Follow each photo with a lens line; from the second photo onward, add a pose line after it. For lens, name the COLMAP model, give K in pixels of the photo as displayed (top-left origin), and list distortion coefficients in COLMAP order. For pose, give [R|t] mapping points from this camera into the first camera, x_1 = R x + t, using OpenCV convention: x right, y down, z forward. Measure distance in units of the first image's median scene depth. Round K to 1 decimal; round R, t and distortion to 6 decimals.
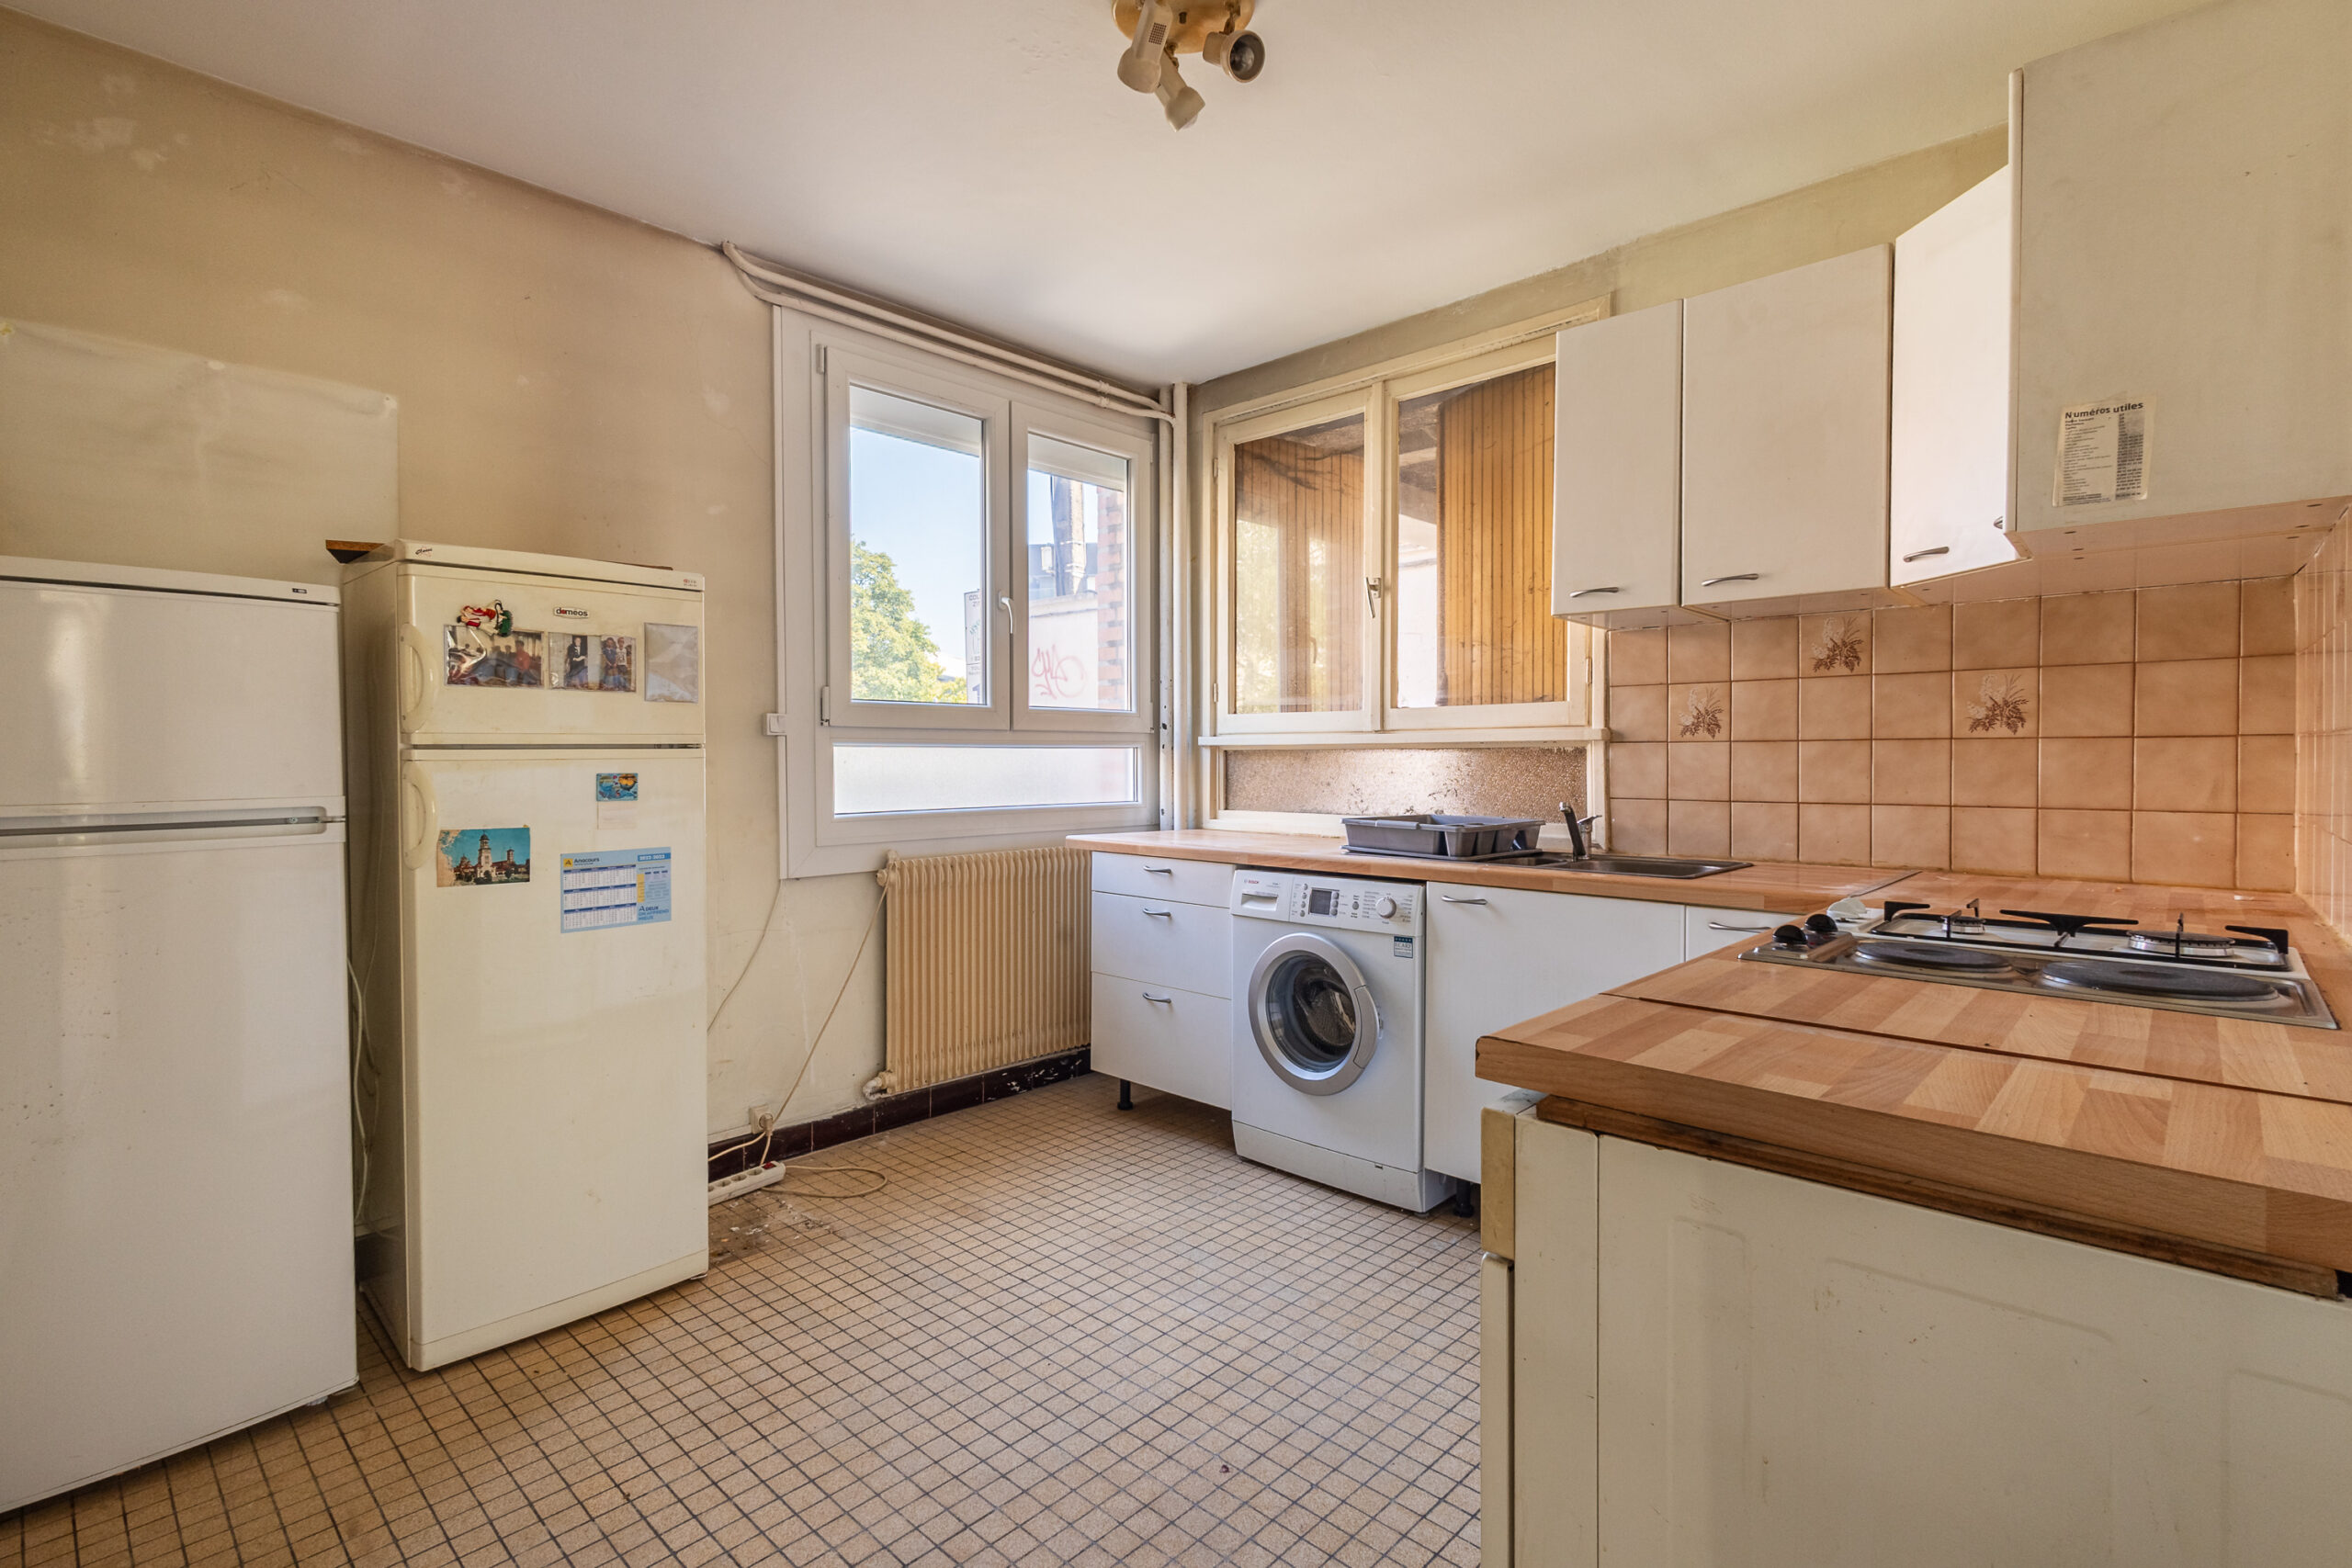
lens RADIAL K [[1082.9, 0, 1175.9], [0, 1082.9, 777.8], [0, 0, 1]] dist [0.003220, 0.000773]
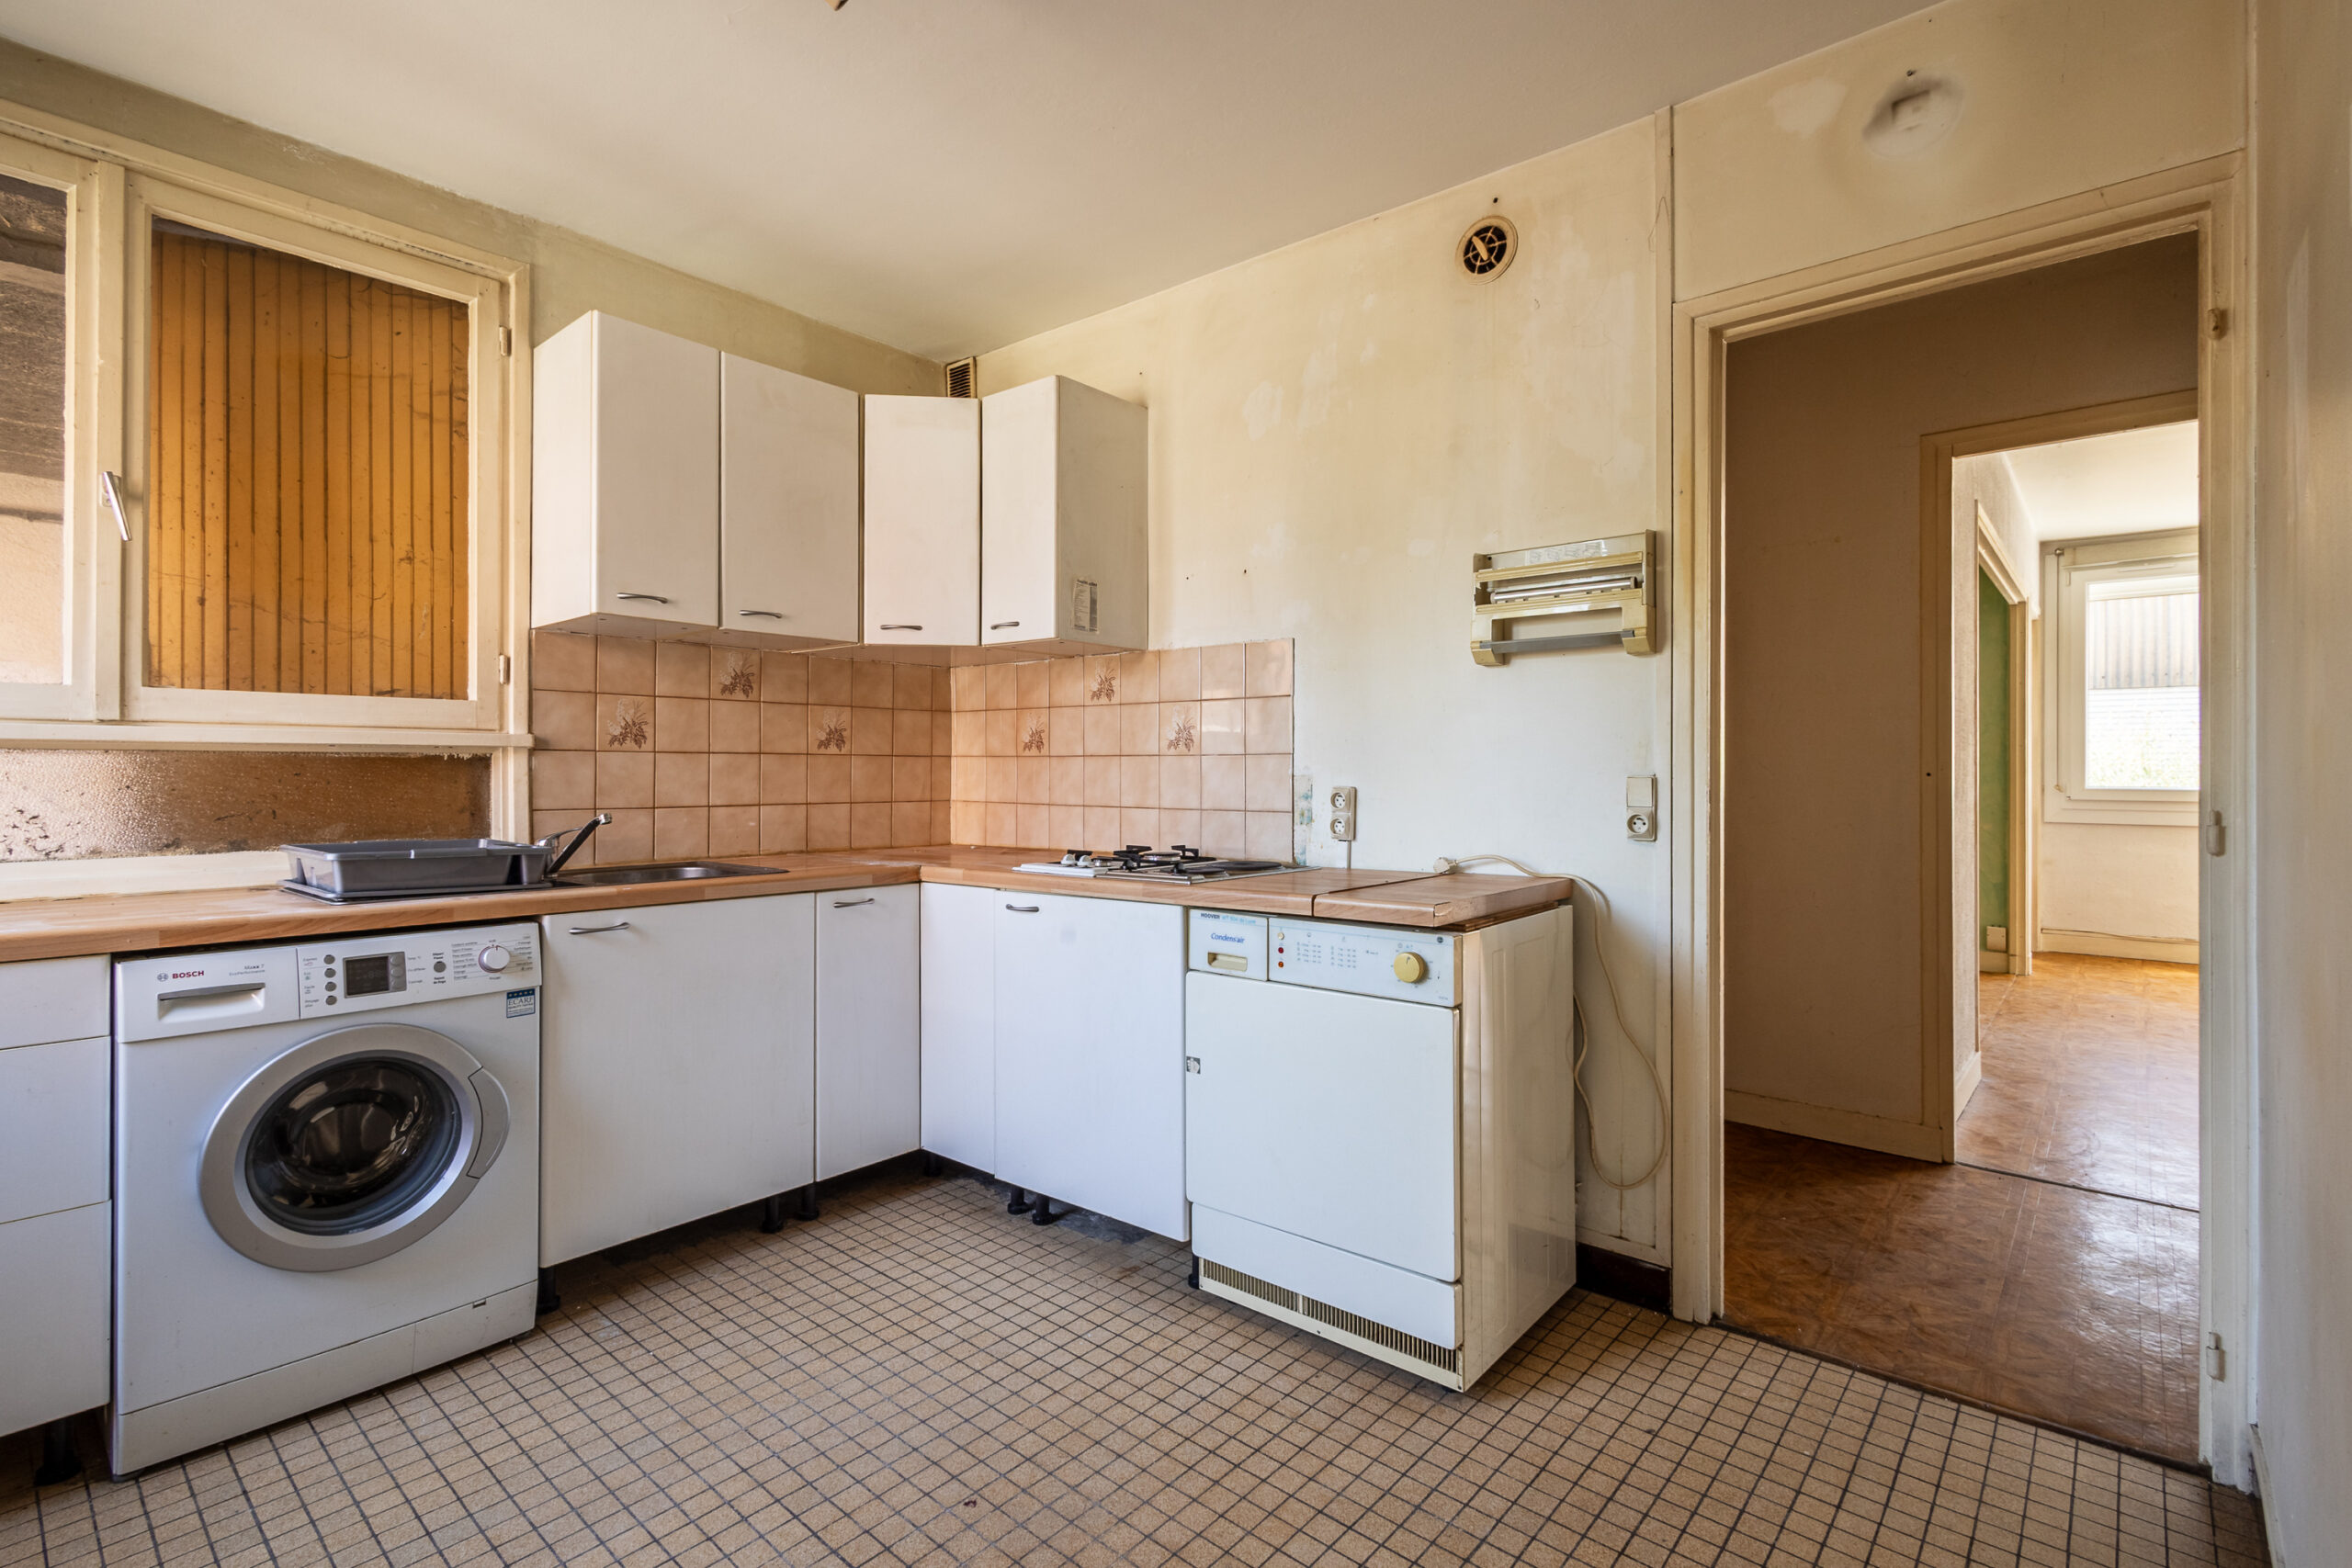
lens RADIAL K [[1068.6, 0, 1173.8], [0, 1068.6, 770.3], [0, 0, 1]] dist [-0.000008, -0.000726]
pose [[-0.036871, 0.003504, 0.999314, -0.586943], [0.016957, 0.999852, -0.002880, -0.003844], [-0.999176, 0.016839, -0.036925, 0.545024]]
